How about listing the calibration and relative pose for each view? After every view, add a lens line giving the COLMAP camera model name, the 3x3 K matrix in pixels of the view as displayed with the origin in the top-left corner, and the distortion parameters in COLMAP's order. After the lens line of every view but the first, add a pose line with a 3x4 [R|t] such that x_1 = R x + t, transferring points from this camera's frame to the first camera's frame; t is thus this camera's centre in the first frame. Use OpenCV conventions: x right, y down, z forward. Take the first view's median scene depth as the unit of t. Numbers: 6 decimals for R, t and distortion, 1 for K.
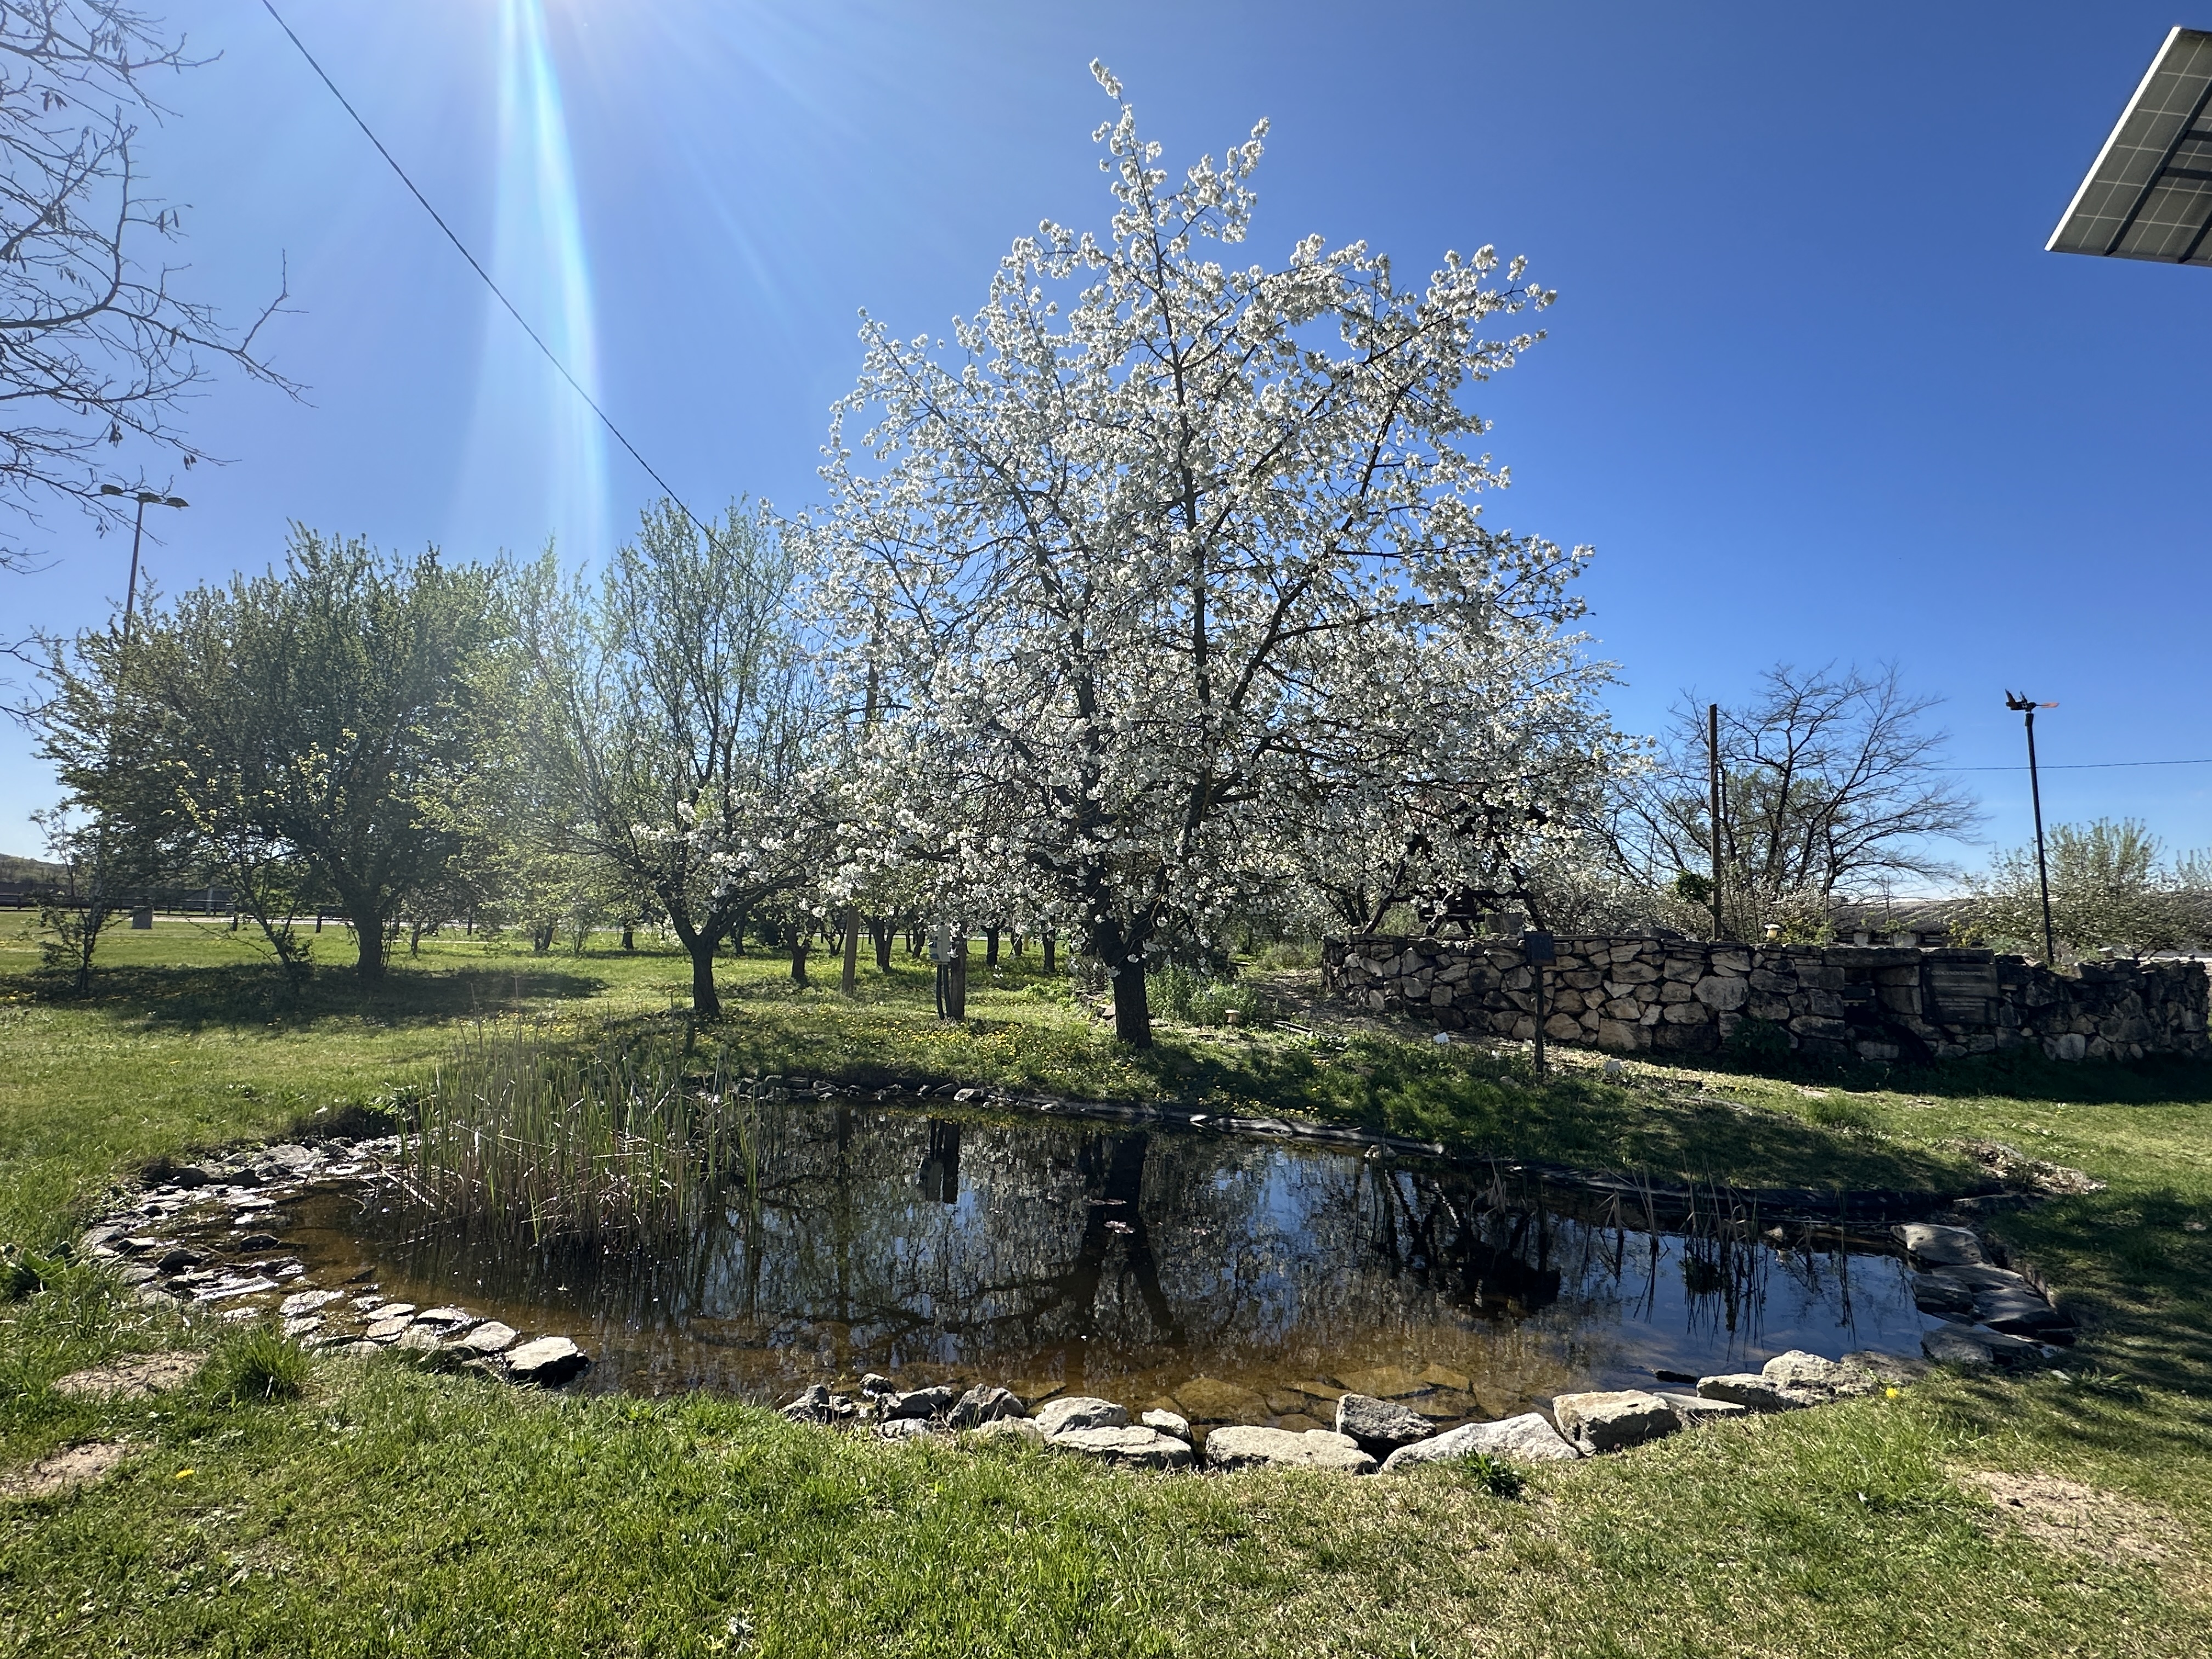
lens RADIAL K [[1091.8, 0, 1105.8], [0, 1091.8, 822.0], [0, 0, 1]] dist [-0.000044, -0.000065]
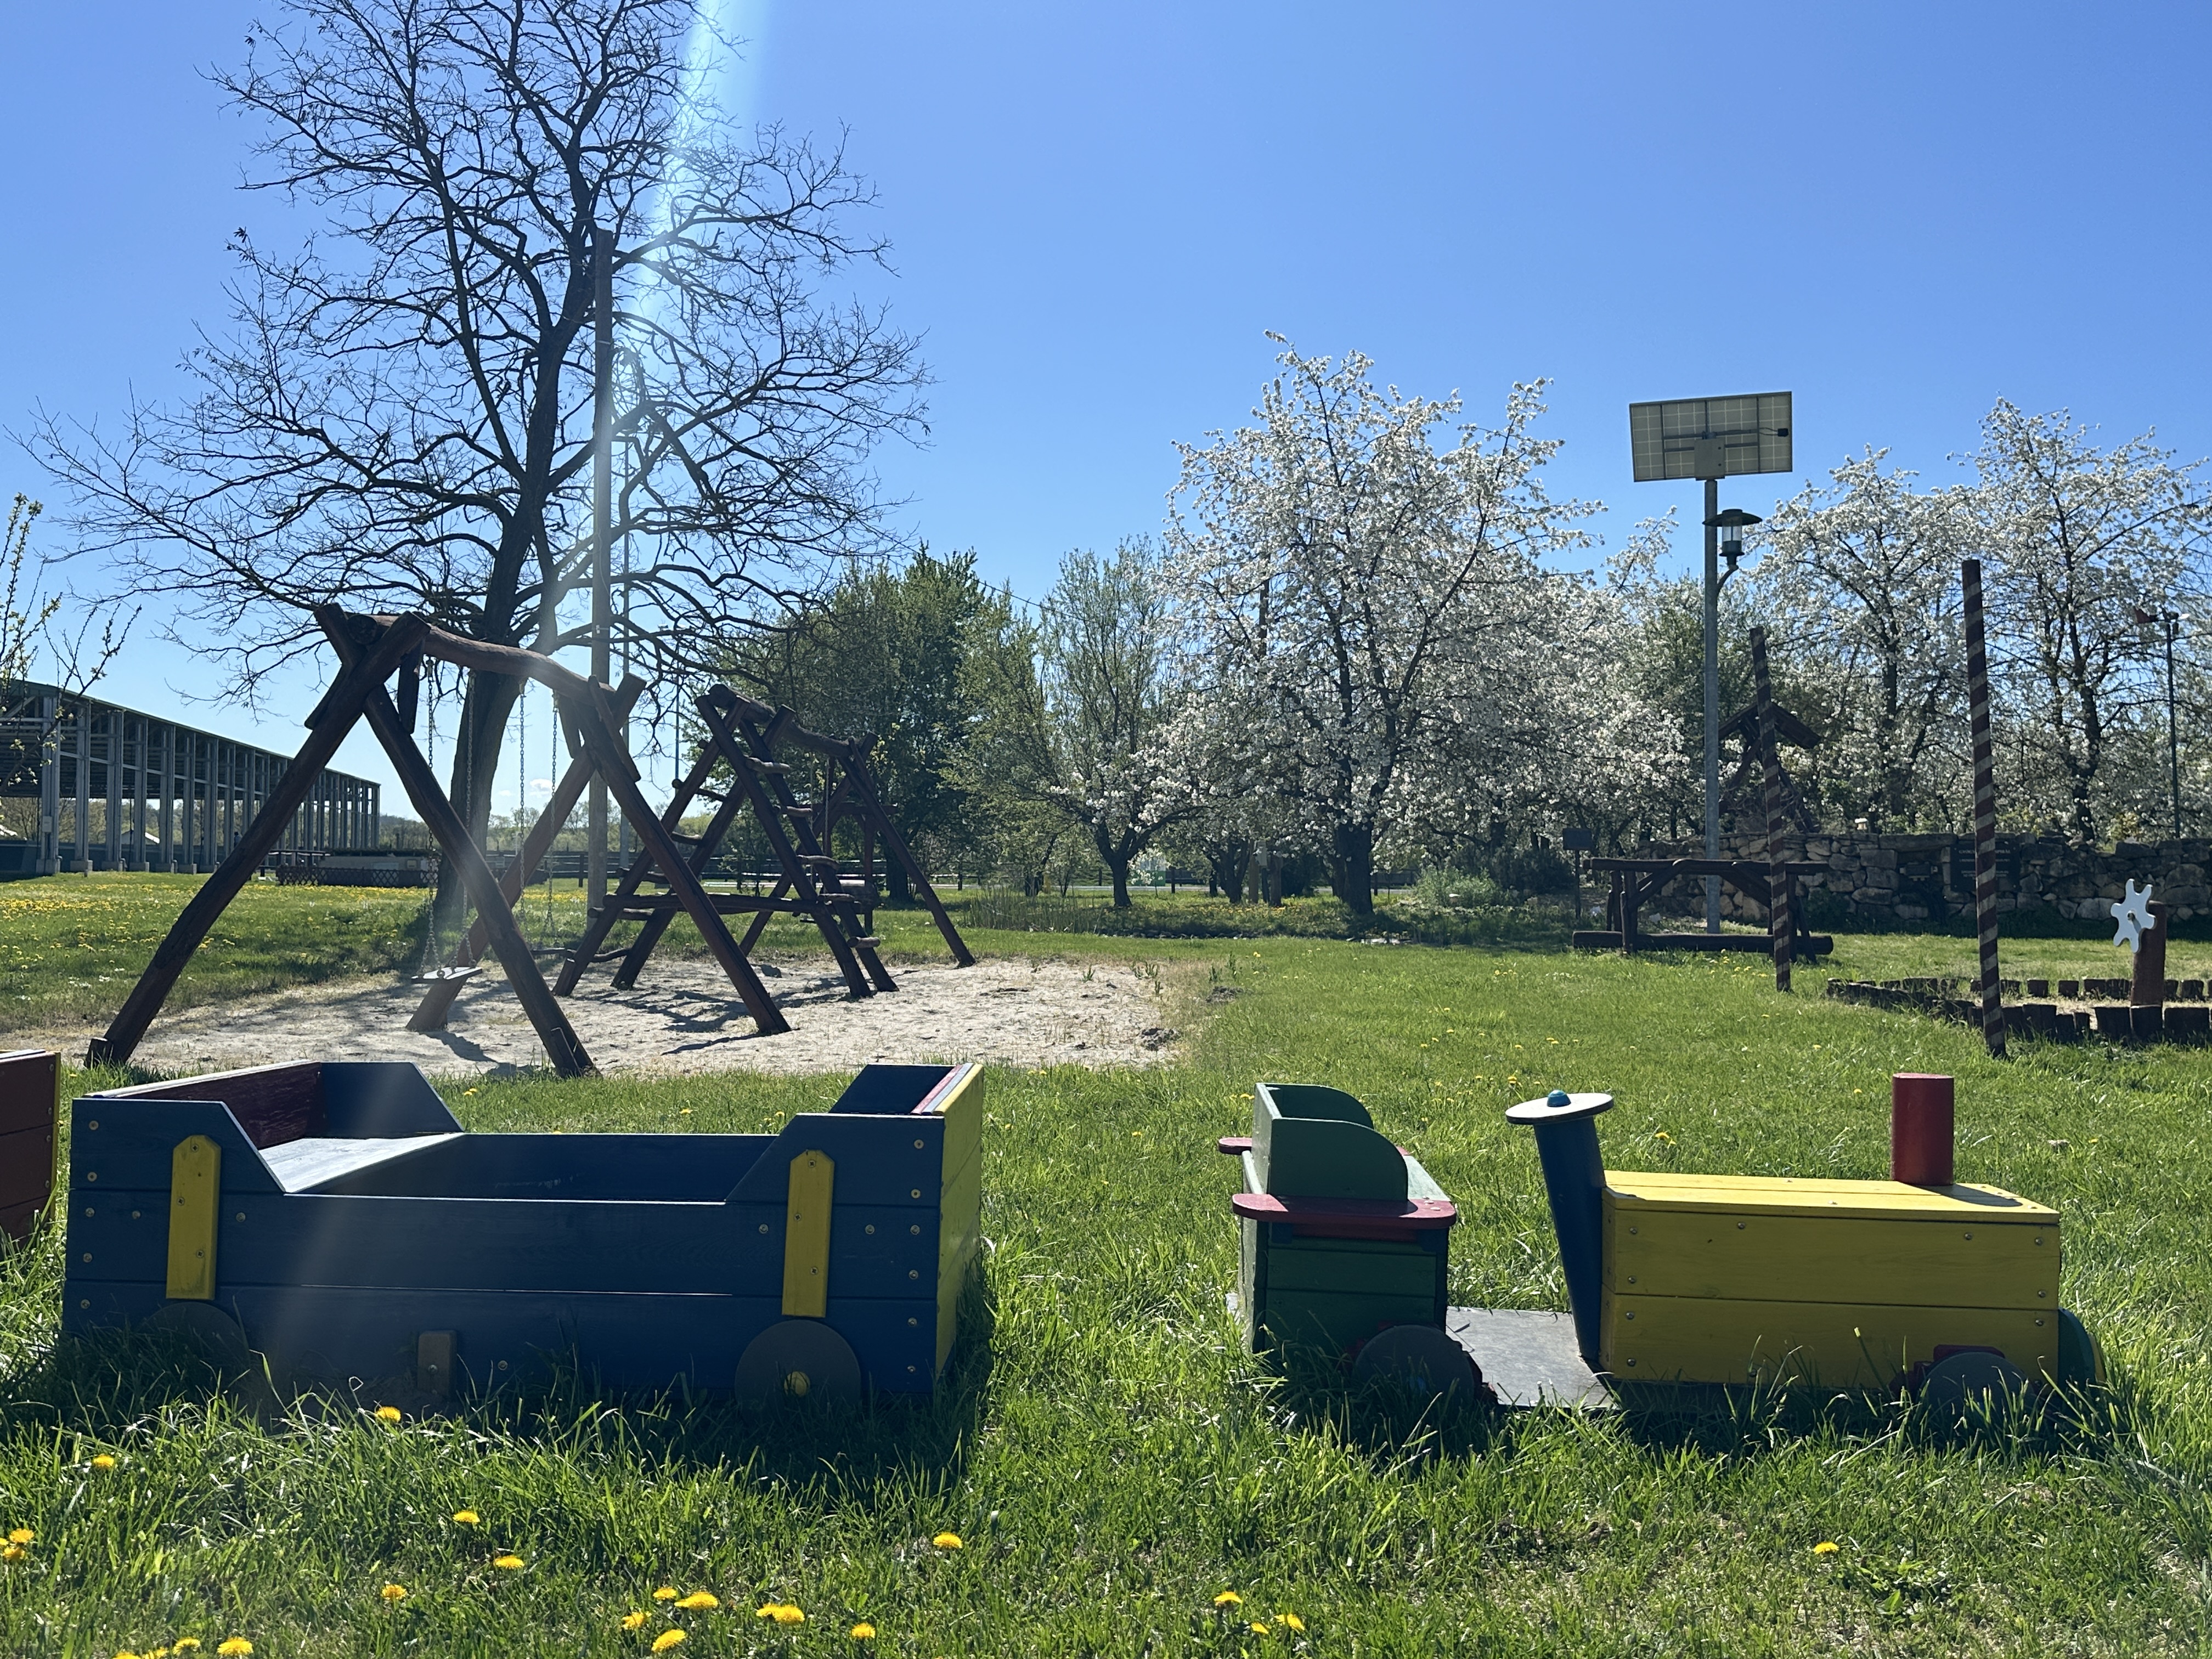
lens RADIAL K [[1928.7, 0, 1104.3], [0, 1928.7, 831.0], [0, 0, 1]] dist [-0.075879, -0.002689]
pose [[0.897174, -0.032709, -0.440465, 0.827650], [0.062002, 0.996706, 0.052275, -0.066044], [0.437304, -0.074209, 0.896247, -1.436627]]
